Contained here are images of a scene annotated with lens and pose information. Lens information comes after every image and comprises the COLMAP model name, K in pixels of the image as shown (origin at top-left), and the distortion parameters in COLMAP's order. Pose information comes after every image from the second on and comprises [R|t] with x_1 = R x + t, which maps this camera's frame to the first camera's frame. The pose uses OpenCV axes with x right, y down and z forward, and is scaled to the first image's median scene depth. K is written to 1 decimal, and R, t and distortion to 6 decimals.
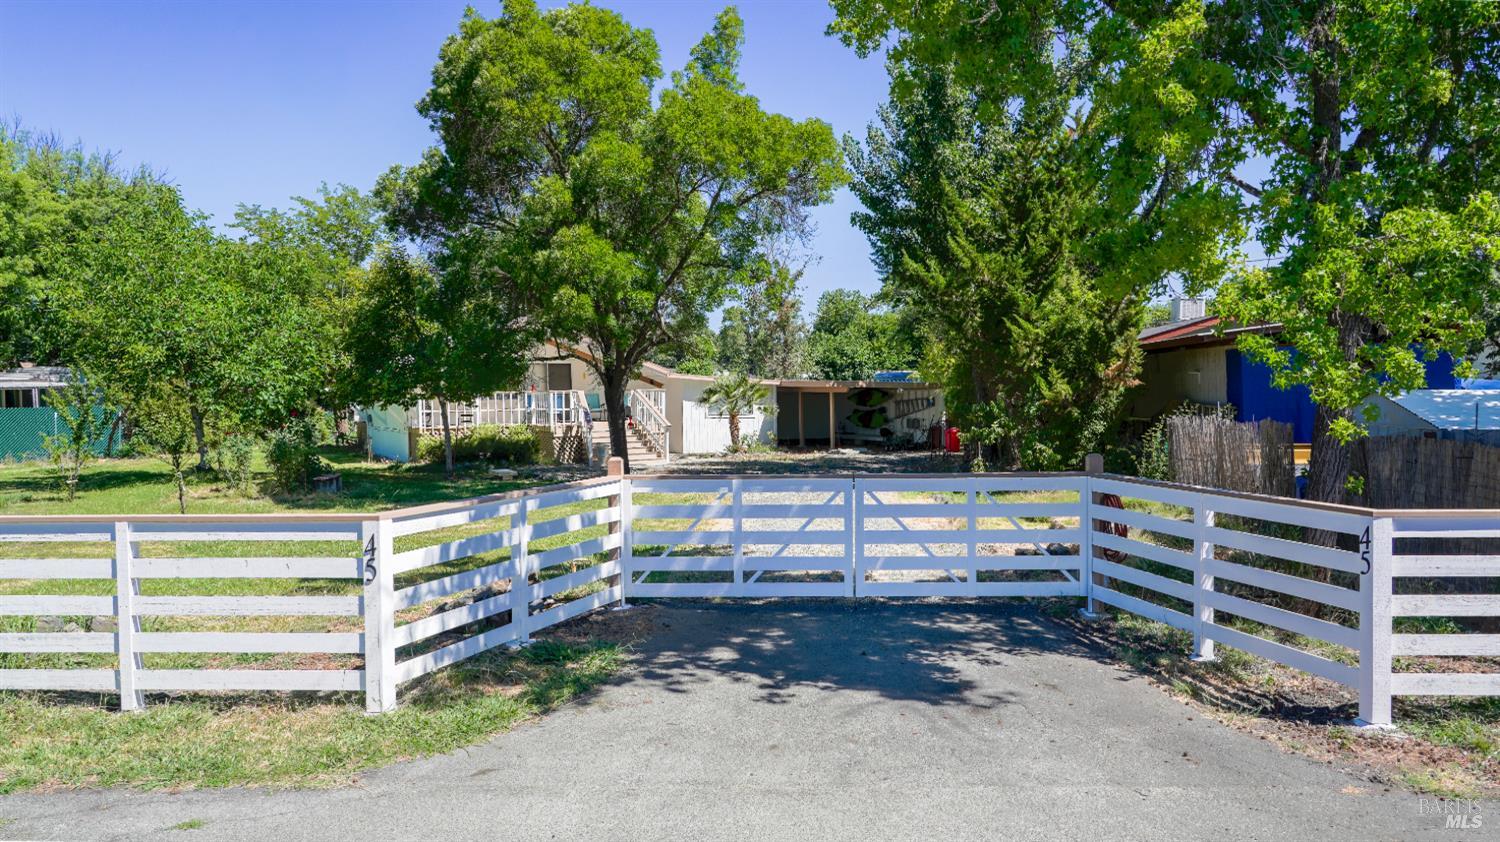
lens RADIAL K [[1008.7, 0, 753.7], [0, 1008.7, 419.7], [0, 0, 1]] dist [-0.016476, 0.002764]
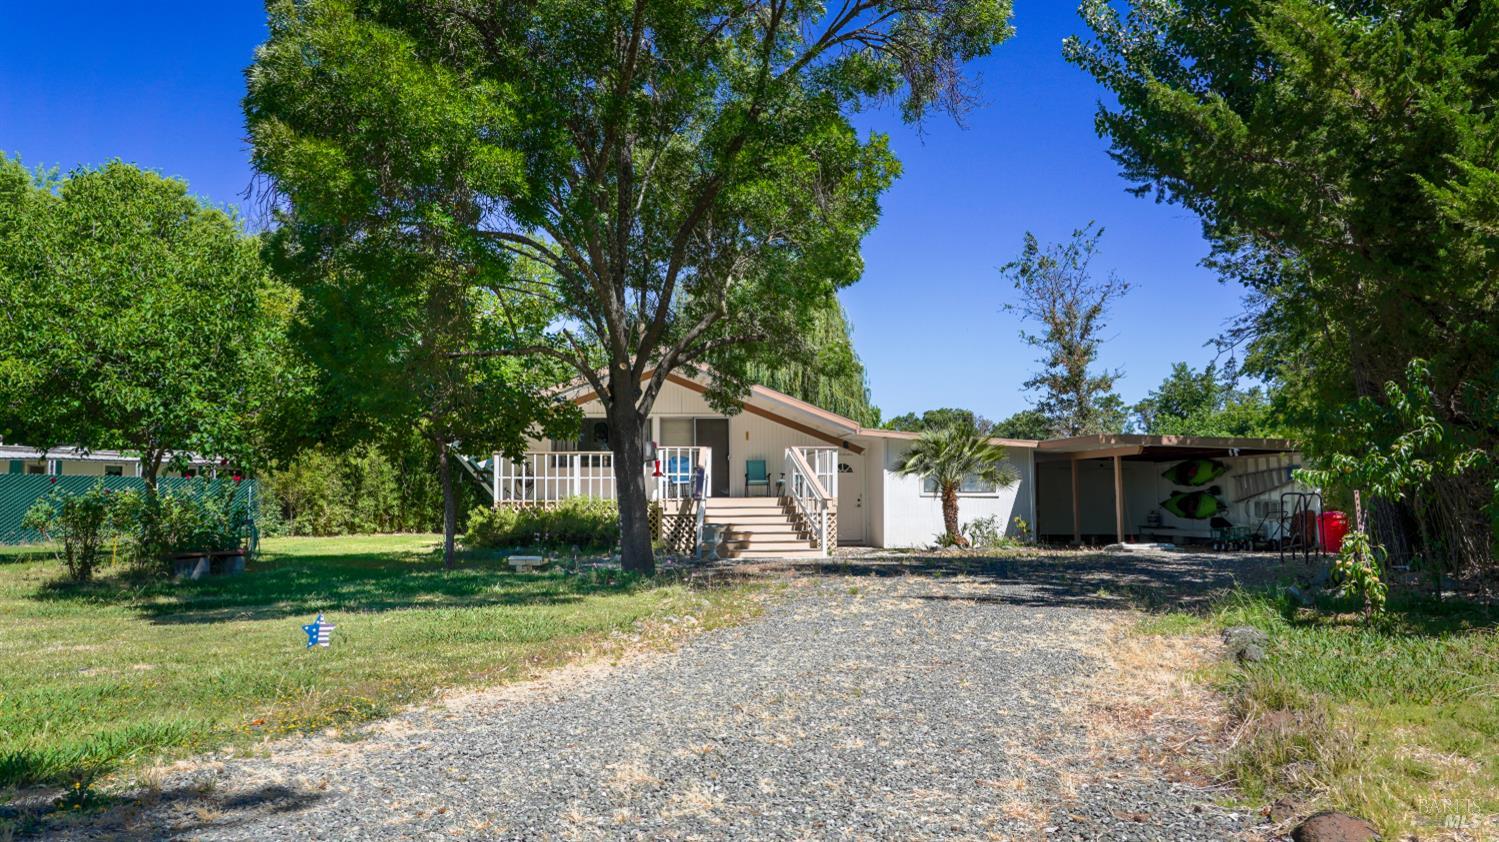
lens RADIAL K [[1008.0, 0, 753.2], [0, 1008.0, 419.7], [0, 0, 1]] dist [-0.016476, 0.002764]
pose [[0.939041, -0.024419, -0.342936, 0.078809], [-0.014022, 0.993924, -0.109169, 0.022426], [0.343519, 0.107323, 0.932993, 0.318188]]
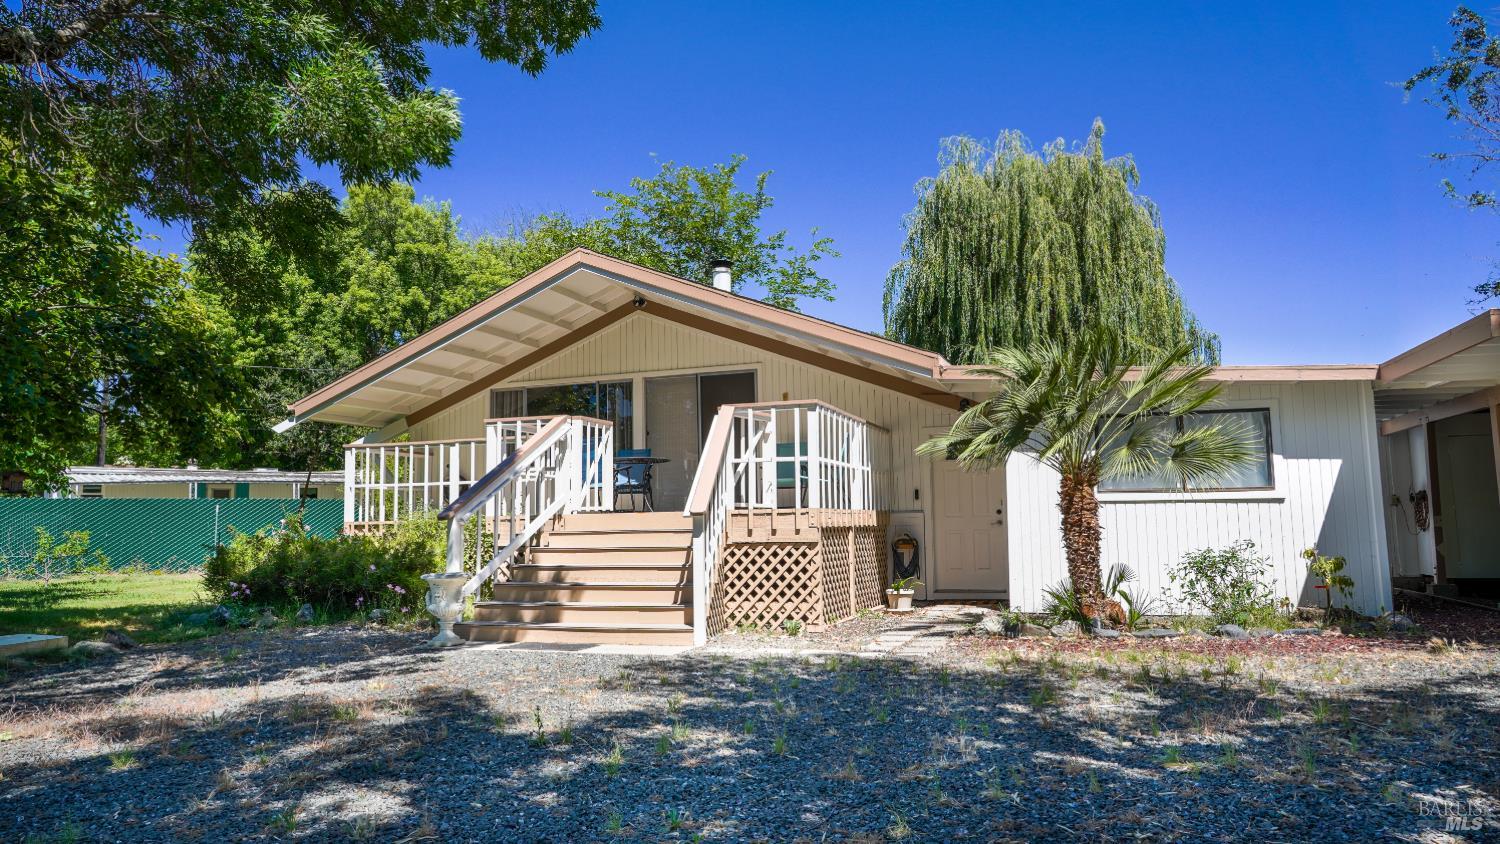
lens RADIAL K [[1059.1, 0, 750.0], [0, 1059.1, 422.0], [0, 0, 1]] dist [-0.011521, -0.001275]
pose [[0.696595, -0.072920, -0.713749, 0.117998], [-0.008305, 0.993936, -0.109651, 0.010322], [0.717416, 0.082310, 0.691765, 0.686883]]
